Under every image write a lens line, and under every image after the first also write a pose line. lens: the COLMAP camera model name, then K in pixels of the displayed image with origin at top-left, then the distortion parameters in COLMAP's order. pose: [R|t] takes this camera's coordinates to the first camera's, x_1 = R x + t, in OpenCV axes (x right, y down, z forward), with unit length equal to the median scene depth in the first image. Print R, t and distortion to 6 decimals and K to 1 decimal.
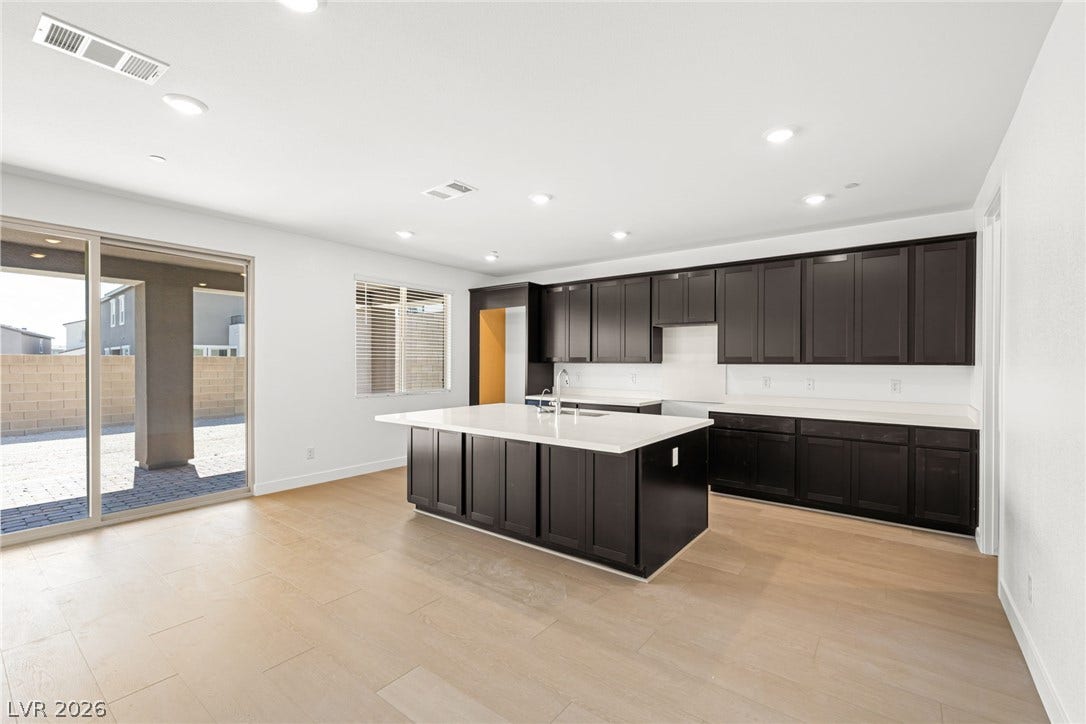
lens RADIAL K [[472.5, 0, 540.0], [0, 472.5, 361.6], [0, 0, 1]] dist [0.002387, -0.000055]
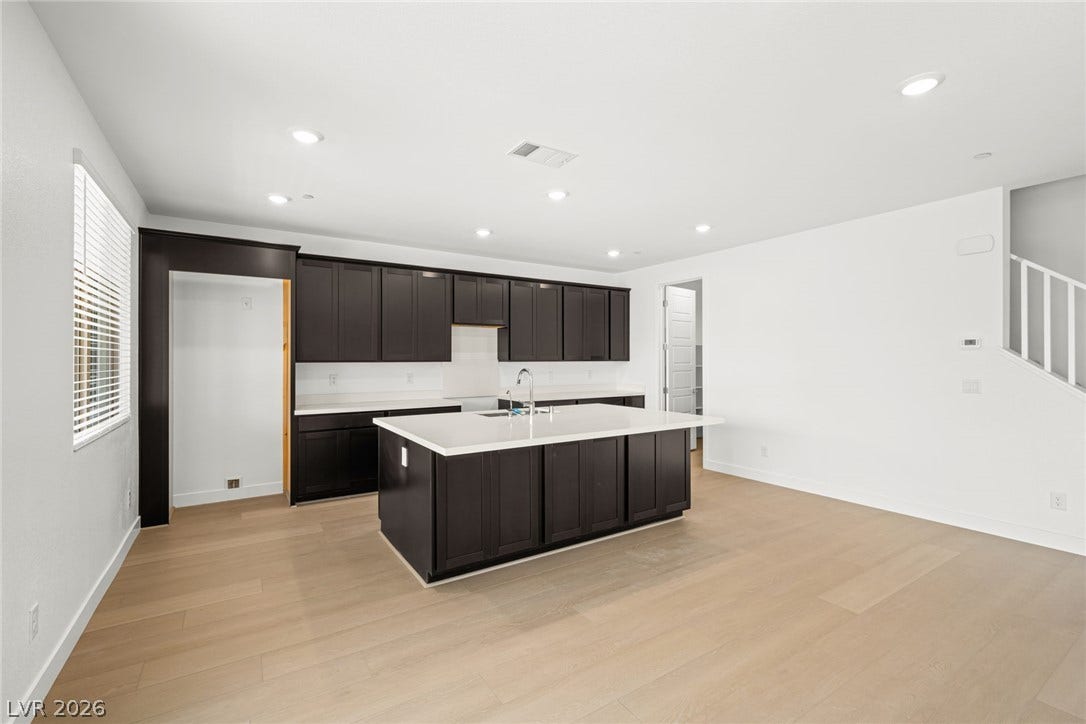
lens RADIAL K [[472.5, 0, 551.4], [0, 472.5, 365.5], [0, 0, 1]] dist [0.002387, -0.000055]
pose [[0.327833, -0.013156, 0.944644, -0.724095], [0.004062, 0.999913, 0.012516, -0.000292], [-0.944727, -0.000266, 0.327858, 0.543991]]
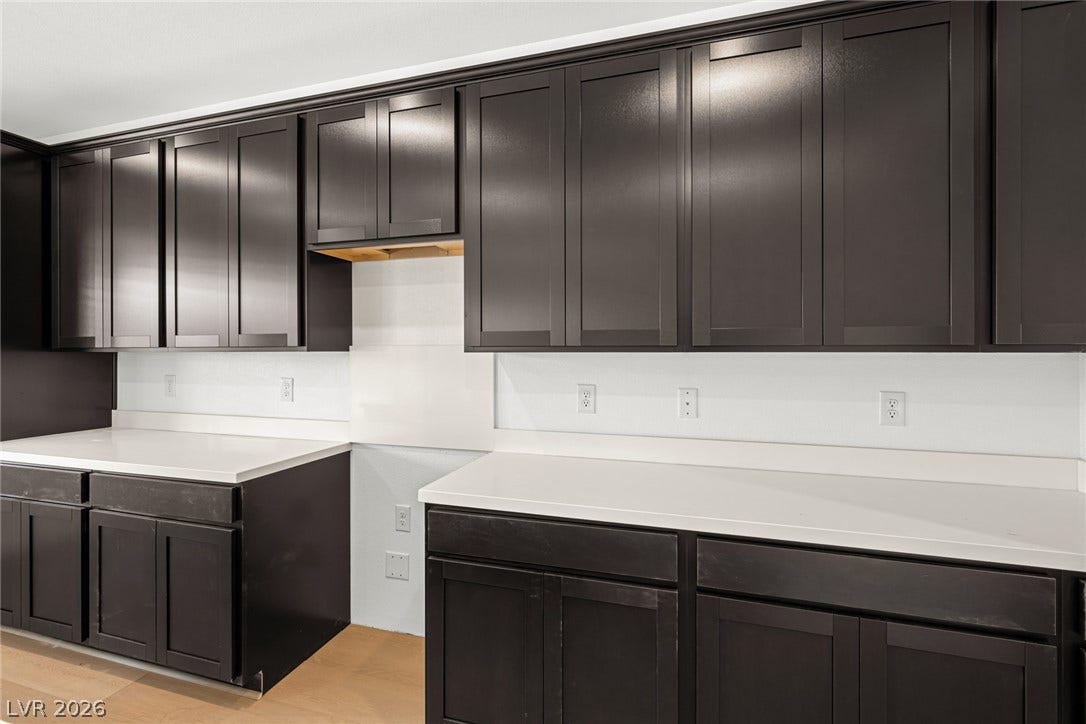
lens RADIAL K [[472.5, 0, 545.1], [0, 472.5, 353.2], [0, 0, 1]] dist [0.002387, -0.000055]
pose [[0.931828, -0.006550, 0.362842, 0.317767], [0.004223, 0.999965, 0.007207, 0.003844], [-0.362877, -0.005183, 0.931823, 0.676114]]
